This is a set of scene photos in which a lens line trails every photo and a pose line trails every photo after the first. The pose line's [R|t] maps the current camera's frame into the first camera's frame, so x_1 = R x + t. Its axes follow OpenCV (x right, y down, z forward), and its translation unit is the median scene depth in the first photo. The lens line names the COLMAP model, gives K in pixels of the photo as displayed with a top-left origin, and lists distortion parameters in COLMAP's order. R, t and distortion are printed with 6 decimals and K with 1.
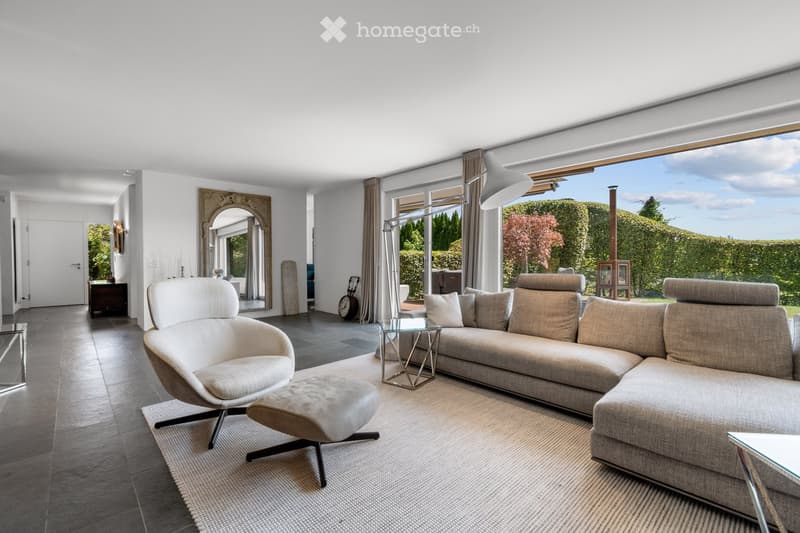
lens RADIAL K [[363.9, 0, 392.2], [0, 363.9, 265.6], [0, 0, 1]] dist [0.001298, 0.001195]
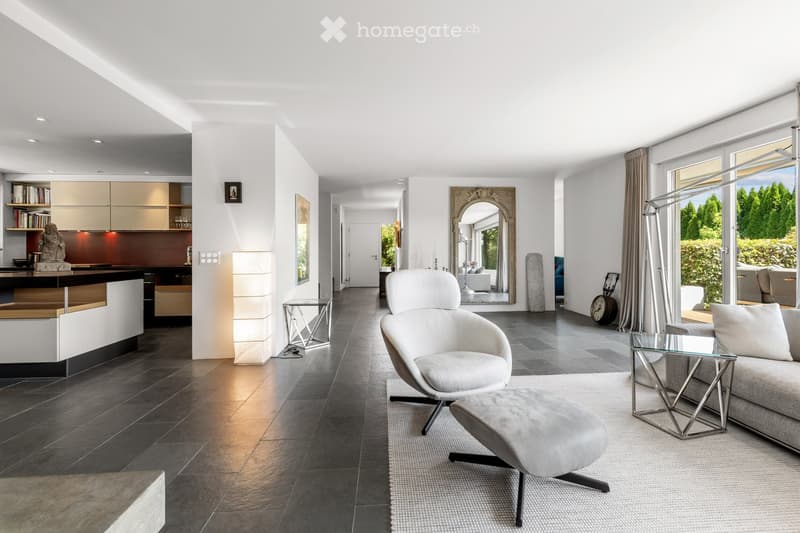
lens RADIAL K [[363.9, 0, 405.4], [0, 363.9, 253.3], [0, 0, 1]] dist [0.001298, 0.001195]
pose [[0.778062, 0.000803, -0.628187, 0.059522], [-0.009363, 0.999903, -0.010318, -0.001424], [0.628118, 0.013910, 0.777994, 0.083229]]
